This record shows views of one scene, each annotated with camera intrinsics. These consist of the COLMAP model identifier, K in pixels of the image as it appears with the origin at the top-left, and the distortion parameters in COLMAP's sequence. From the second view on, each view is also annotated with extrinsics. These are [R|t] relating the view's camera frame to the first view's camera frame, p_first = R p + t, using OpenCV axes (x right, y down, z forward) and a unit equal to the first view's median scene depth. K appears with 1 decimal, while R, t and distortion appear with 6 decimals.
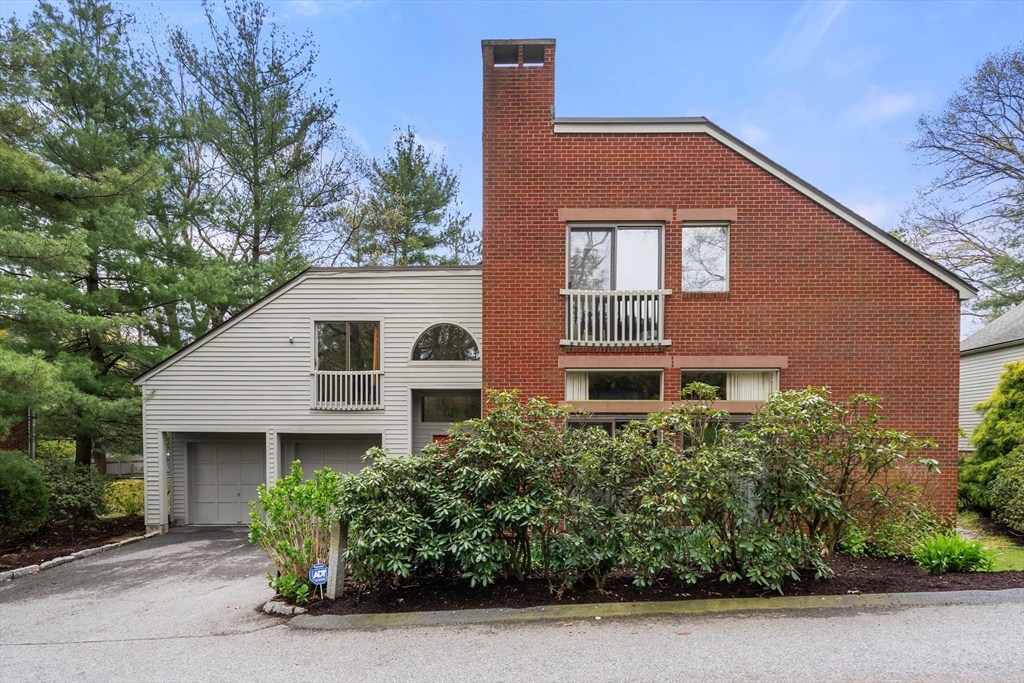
lens RADIAL K [[535.3, 0, 511.7], [0, 535.3, 342.5], [0, 0, 1]] dist [-0.004460, -0.000211]
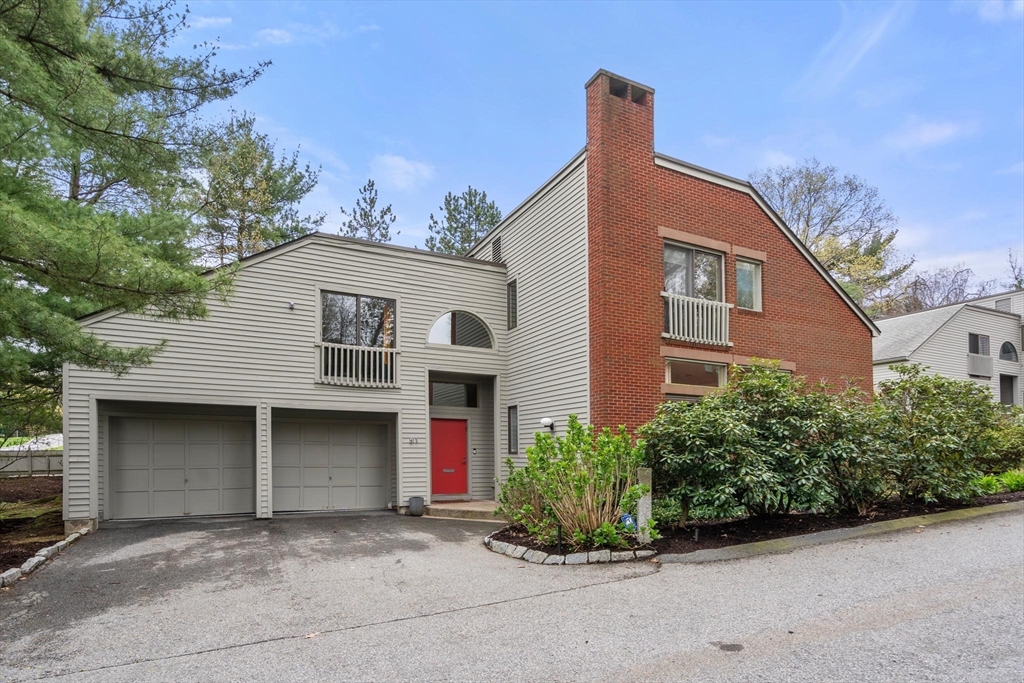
lens RADIAL K [[481.0, 0, 511.5], [0, 481.0, 340.0], [0, 0, 1]] dist [0.002118, -0.000502]
pose [[0.898655, 0.110867, 0.424414, -0.441488], [-0.093434, 0.993709, -0.061742, 0.072255], [-0.428589, 0.015830, 0.903361, 0.111108]]
